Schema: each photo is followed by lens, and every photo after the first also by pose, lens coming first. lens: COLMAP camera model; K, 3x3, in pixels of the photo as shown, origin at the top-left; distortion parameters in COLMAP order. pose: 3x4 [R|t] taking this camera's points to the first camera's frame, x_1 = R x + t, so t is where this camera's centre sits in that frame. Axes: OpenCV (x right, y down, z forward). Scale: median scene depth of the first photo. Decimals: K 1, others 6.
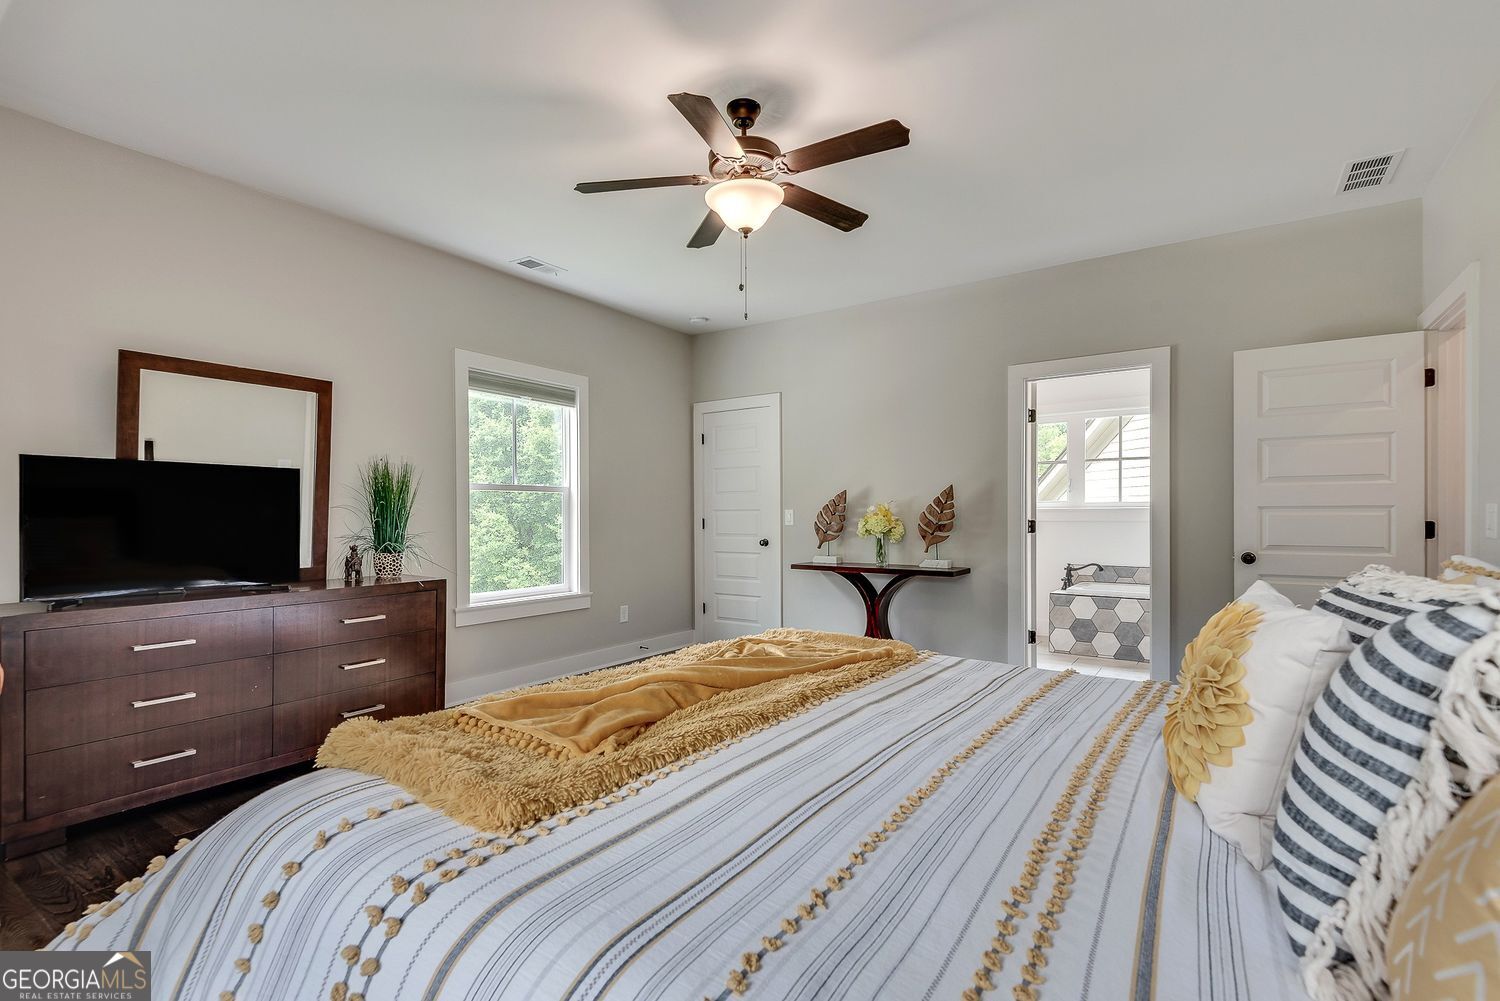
lens RADIAL K [[694.2, 0, 746.1], [0, 694.2, 504.0], [0, 0, 1]] dist [0.029325, -0.022723]
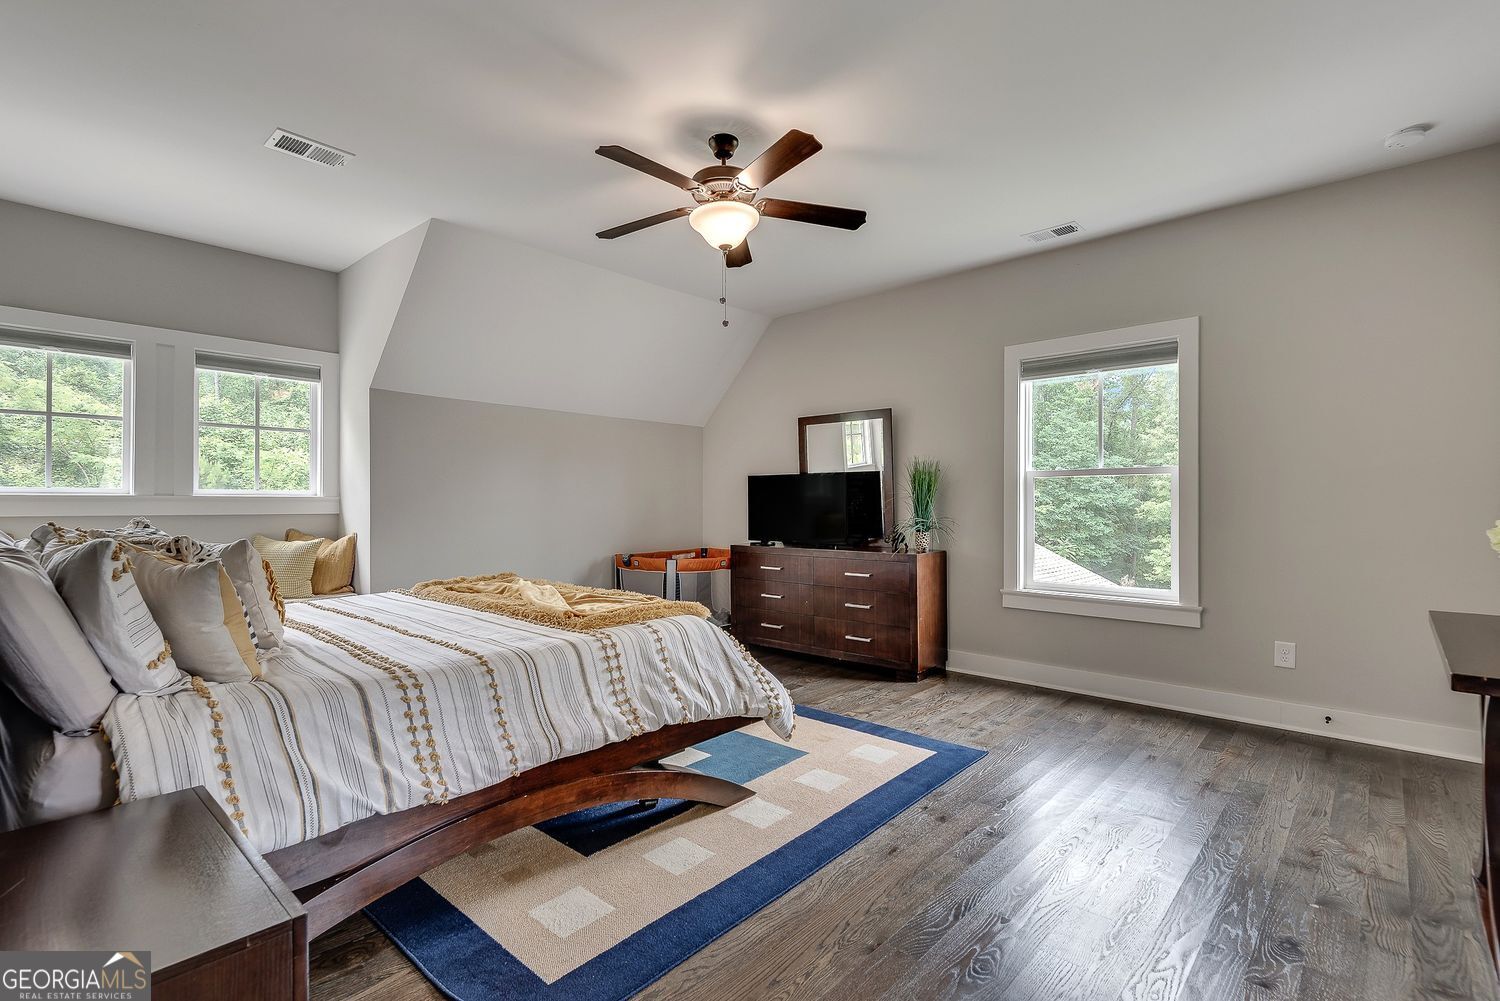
lens RADIAL K [[694.2, 0, 746.1], [0, 694.2, 504.0], [0, 0, 1]] dist [0.029325, -0.022723]
pose [[-0.154015, 0.006182, -0.988049, 0.866049], [0.018710, 0.999819, 0.003339, 0.008452], [0.987891, -0.017972, -0.154103, 0.947441]]
